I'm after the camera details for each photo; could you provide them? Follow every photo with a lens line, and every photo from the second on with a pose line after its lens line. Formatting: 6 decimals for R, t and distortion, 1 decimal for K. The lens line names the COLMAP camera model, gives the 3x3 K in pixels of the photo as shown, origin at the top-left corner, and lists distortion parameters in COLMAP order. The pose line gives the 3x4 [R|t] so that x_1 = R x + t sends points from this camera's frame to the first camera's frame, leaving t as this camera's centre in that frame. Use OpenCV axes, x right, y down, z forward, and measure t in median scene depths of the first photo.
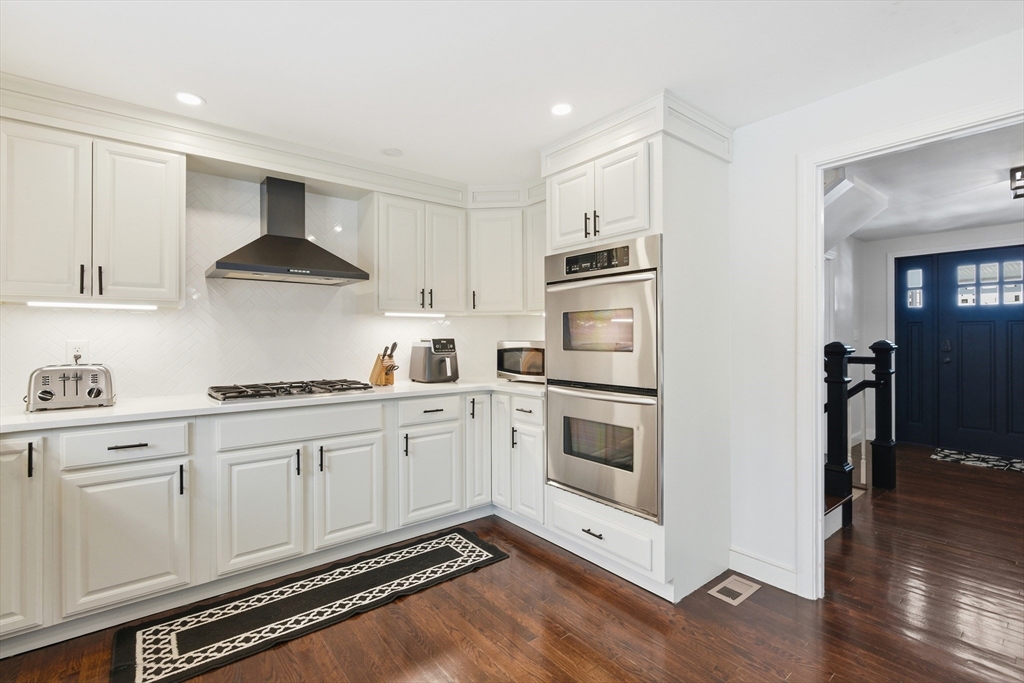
lens RADIAL K [[466.5, 0, 505.5], [0, 466.5, 337.8], [0, 0, 1]] dist [-0.001507, 0.000633]
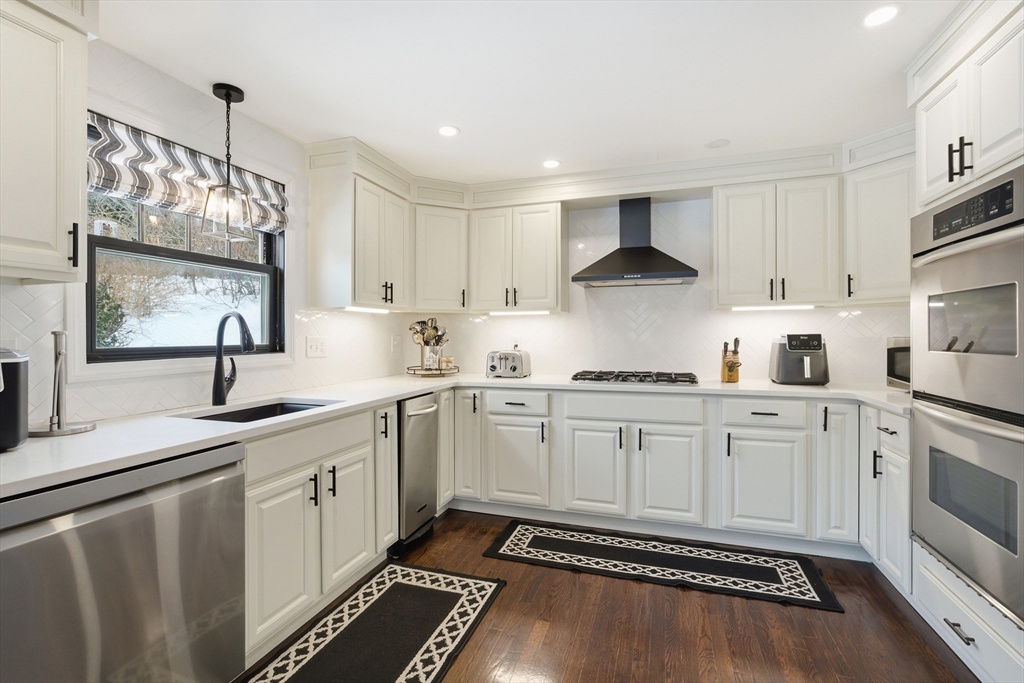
lens RADIAL K [[461.8, 0, 508.0], [0, 461.8, 335.2], [0, 0, 1]] dist [-0.010593, 0.006950]
pose [[0.544830, 0.001423, -0.838546, 0.354948], [0.001506, 0.999995, 0.002675, 0.001025], [0.838545, -0.002720, 0.544825, 0.109302]]
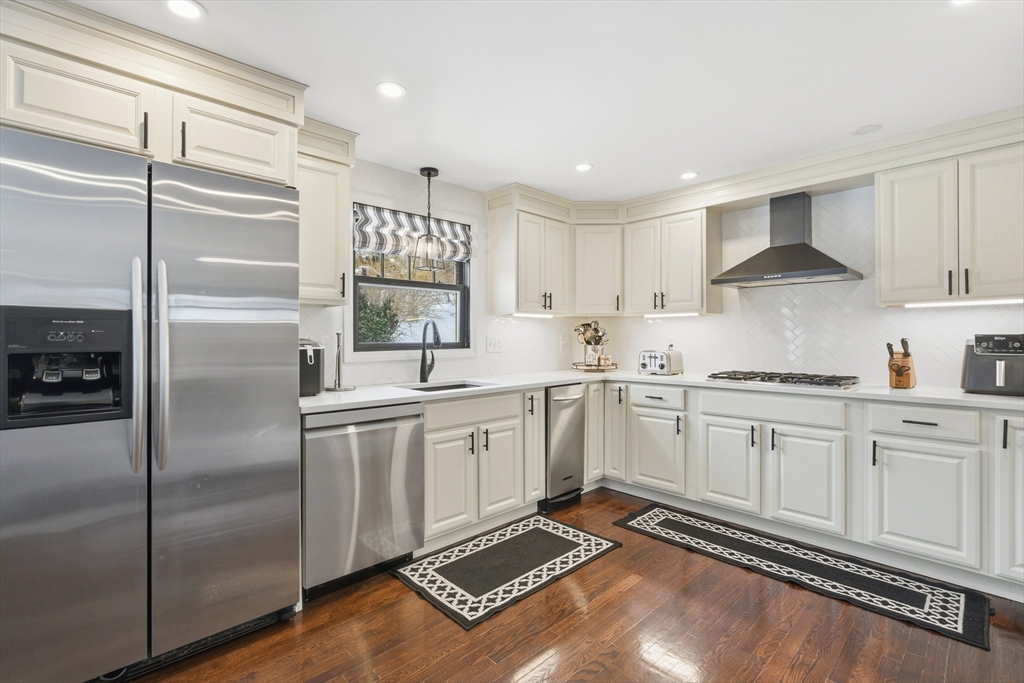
lens RADIAL K [[461.8, 0, 508.0], [0, 461.8, 335.2], [0, 0, 1]] dist [-0.010593, 0.006950]
pose [[0.093542, -0.001179, -0.995615, 0.633567], [0.001641, 0.999998, -0.001030, 0.003604], [0.995614, -0.001537, 0.093544, 0.234649]]
